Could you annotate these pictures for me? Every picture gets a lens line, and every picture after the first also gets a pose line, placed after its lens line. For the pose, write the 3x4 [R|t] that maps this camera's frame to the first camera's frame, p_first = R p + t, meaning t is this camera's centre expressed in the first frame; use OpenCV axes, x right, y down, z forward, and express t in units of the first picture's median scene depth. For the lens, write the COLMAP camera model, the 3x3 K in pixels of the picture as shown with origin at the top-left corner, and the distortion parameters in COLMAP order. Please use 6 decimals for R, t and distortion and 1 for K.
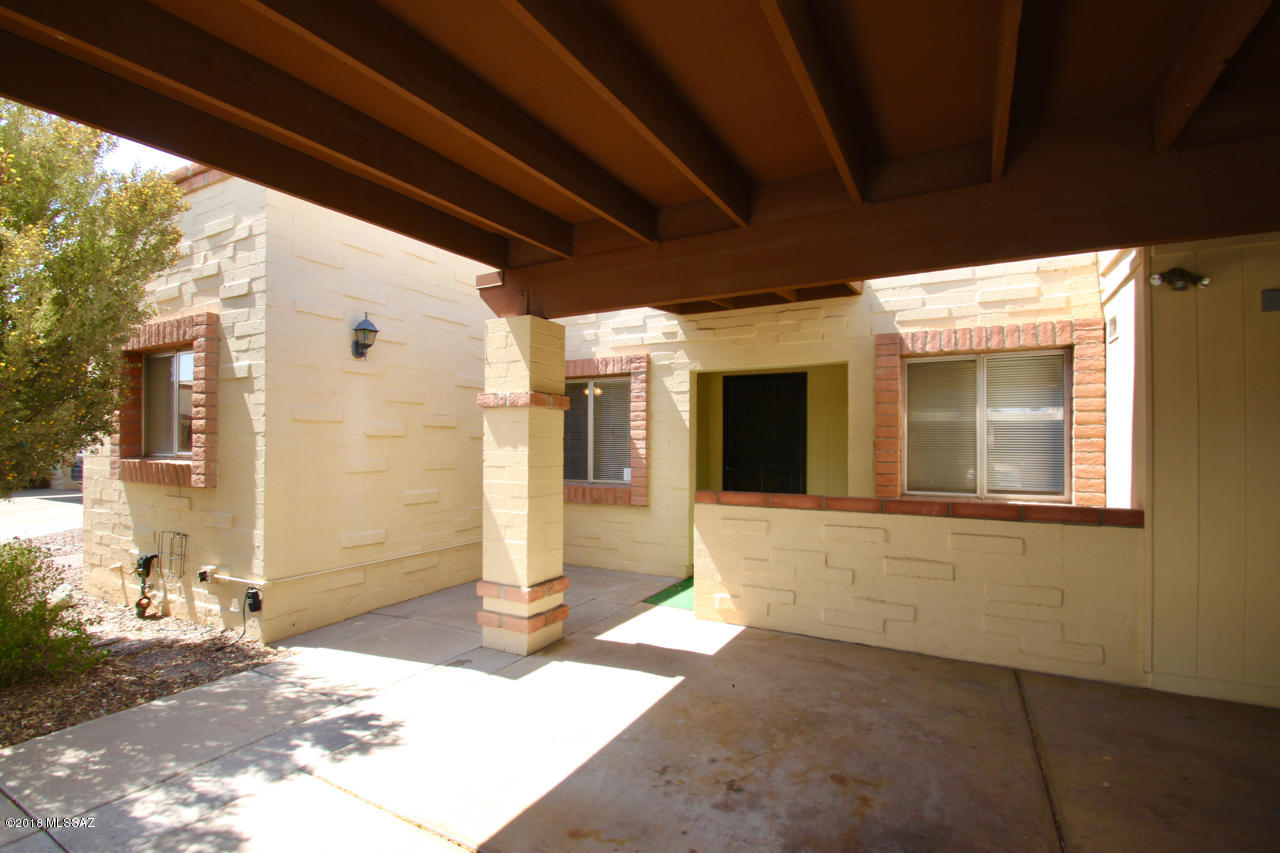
lens RADIAL K [[594.6, 0, 631.4], [0, 594.6, 444.0], [0, 0, 1]] dist [0.017797, -0.020194]
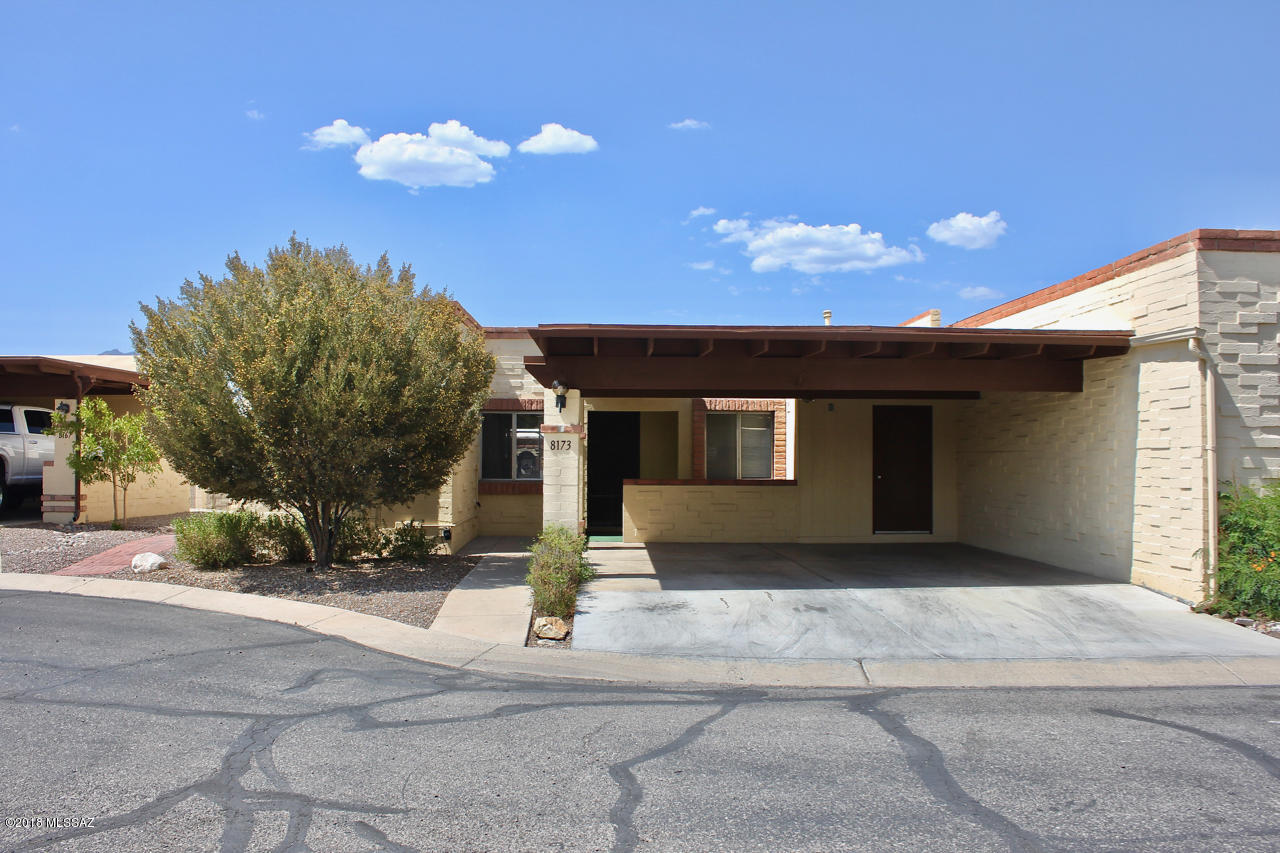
lens RADIAL K [[1052.9, 0, 640.0], [0, 1052.9, 426.5], [0, 0, 1]] dist [-0.016461, -0.007074]
pose [[0.855599, 0.012079, 0.517499, -1.711924], [0.001843, 0.999650, -0.026381, -0.002009], [-0.517637, 0.023525, 0.855277, -2.092646]]
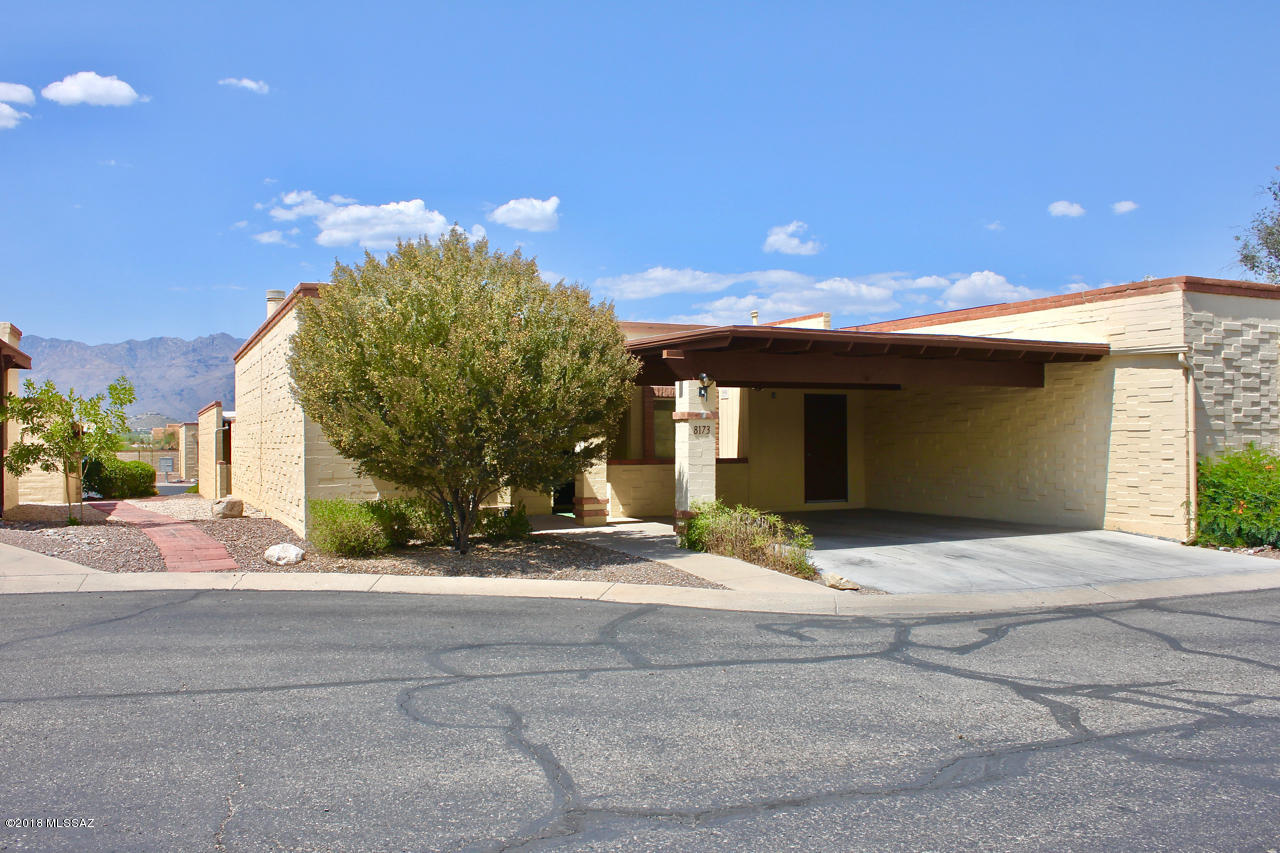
lens RADIAL K [[1052.9, 0, 640.0], [0, 1052.9, 426.5], [0, 0, 1]] dist [-0.016461, -0.007074]
pose [[0.584472, -0.000636, 0.811414, -3.006150], [0.008403, 0.999951, -0.005269, -0.020583], [-0.811371, 0.009898, 0.584448, -1.356789]]
